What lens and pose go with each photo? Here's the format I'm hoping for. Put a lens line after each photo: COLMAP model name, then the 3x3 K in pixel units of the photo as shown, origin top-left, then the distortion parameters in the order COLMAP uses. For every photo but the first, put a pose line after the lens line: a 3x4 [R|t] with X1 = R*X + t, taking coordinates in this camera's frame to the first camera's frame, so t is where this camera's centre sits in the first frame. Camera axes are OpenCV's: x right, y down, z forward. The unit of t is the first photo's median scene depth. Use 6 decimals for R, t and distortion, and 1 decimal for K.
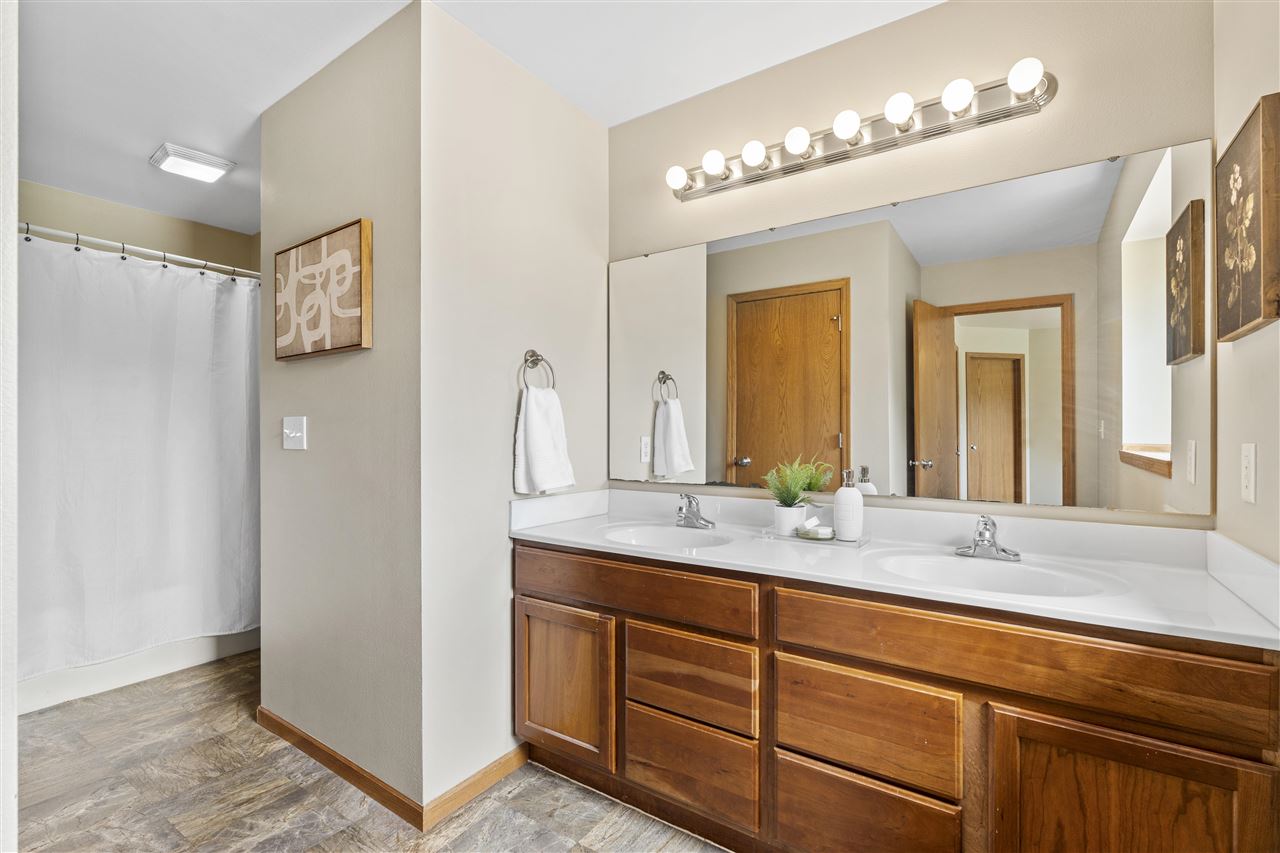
lens RADIAL K [[563.6, 0, 640.3], [0, 563.6, 430.0], [0, 0, 1]] dist [-0.002934, -0.000021]
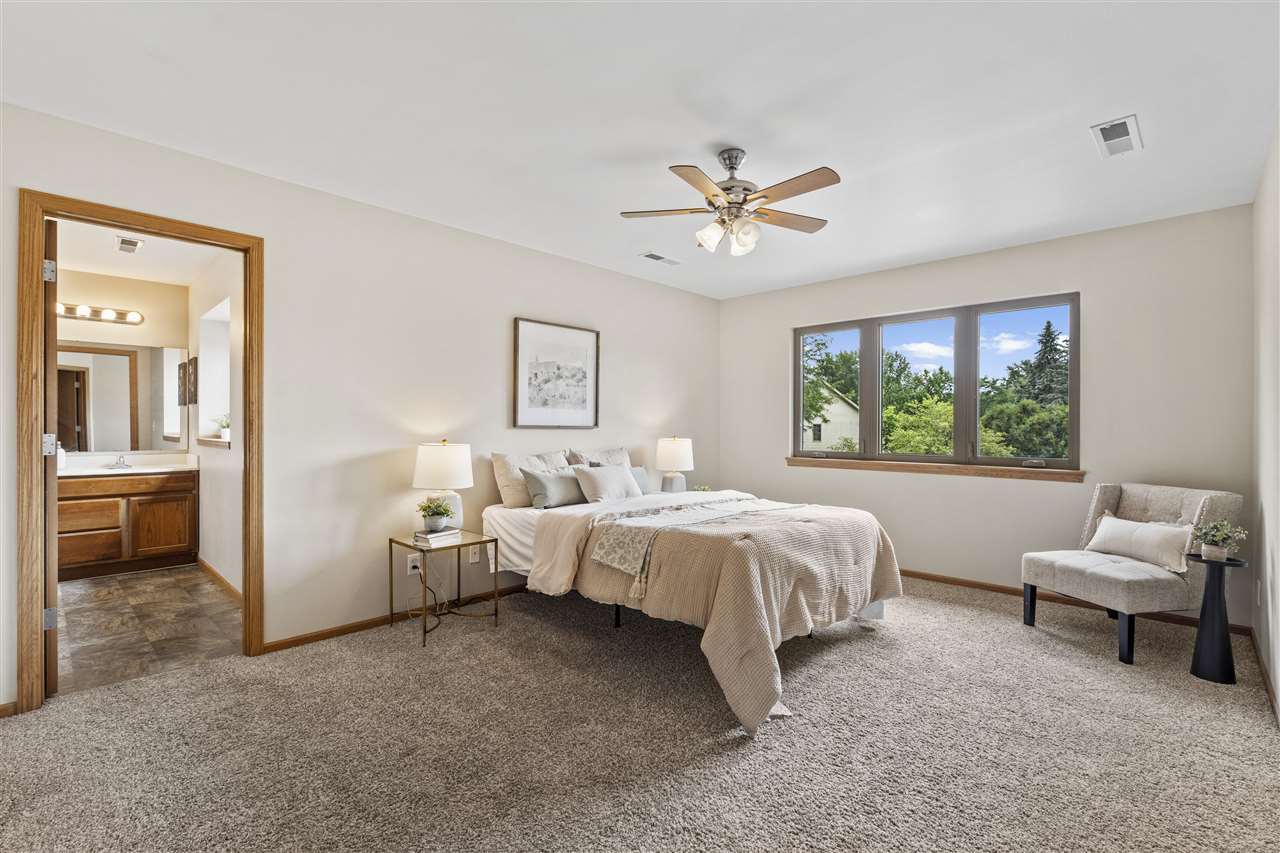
lens RADIAL K [[563.6, 0, 637.6], [0, 563.6, 428.0], [0, 0, 1]] dist [-0.002934, -0.000021]
pose [[0.162489, 0.000309, 0.986710, -2.516540], [-0.001874, 0.999998, -0.000004, 0.000364], [-0.986709, -0.001849, 0.162489, -2.943470]]
